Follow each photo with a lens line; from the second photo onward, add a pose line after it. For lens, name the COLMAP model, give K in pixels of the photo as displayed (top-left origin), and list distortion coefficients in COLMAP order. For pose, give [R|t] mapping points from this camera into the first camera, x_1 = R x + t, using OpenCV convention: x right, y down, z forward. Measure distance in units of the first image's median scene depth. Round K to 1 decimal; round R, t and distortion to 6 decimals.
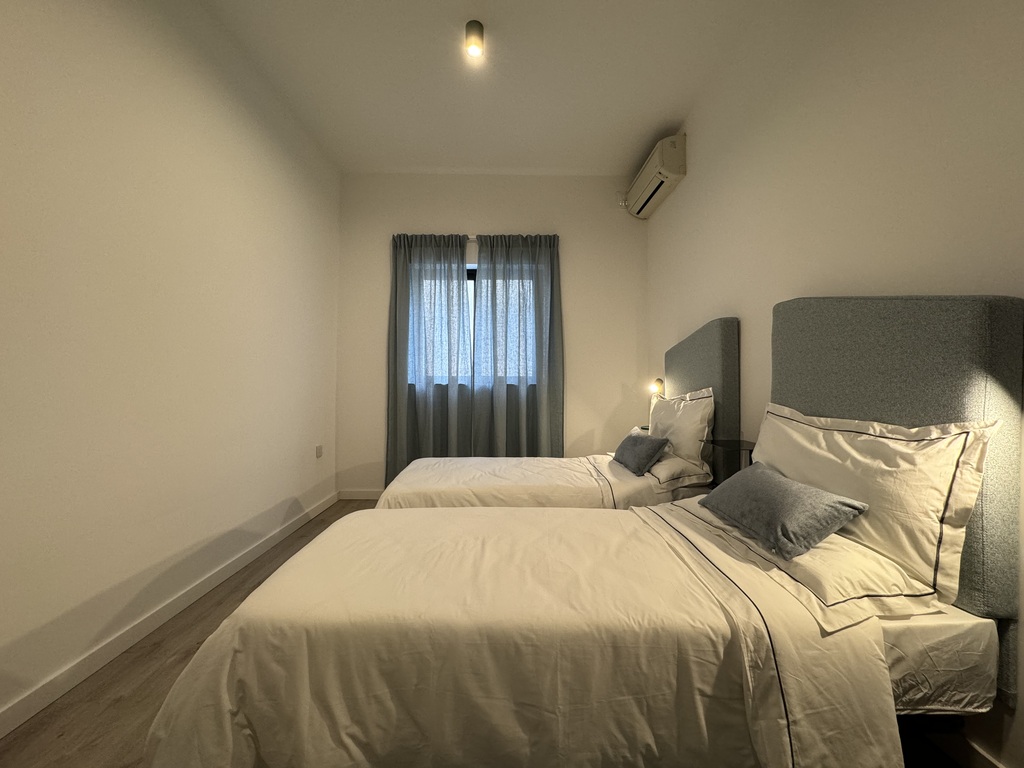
lens RADIAL K [[409.0, 0, 511.3], [0, 409.0, 383.1], [0, 0, 1]] dist [0.001623, -0.000678]
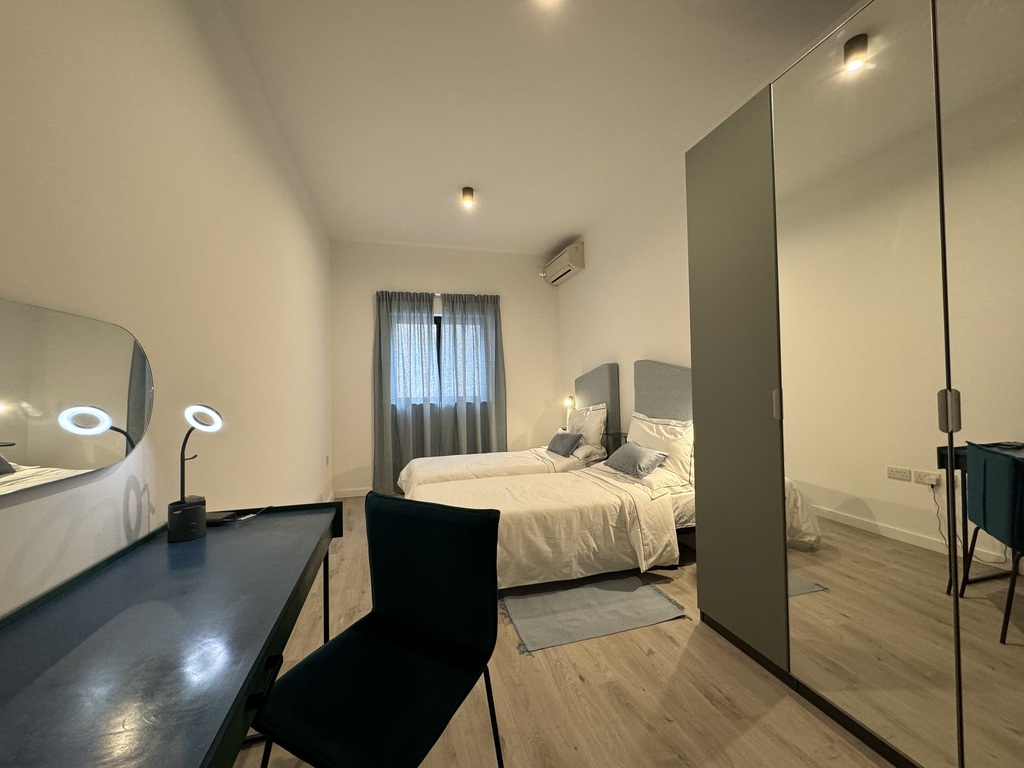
lens RADIAL K [[409.0, 0, 512.6], [0, 409.0, 382.2], [0, 0, 1]] dist [0.001623, -0.000678]
pose [[0.965642, -0.020424, 0.259073, -0.348963], [0.025679, 0.999527, -0.016918, -0.060983], [-0.258605, 0.022989, 0.965710, -0.598451]]
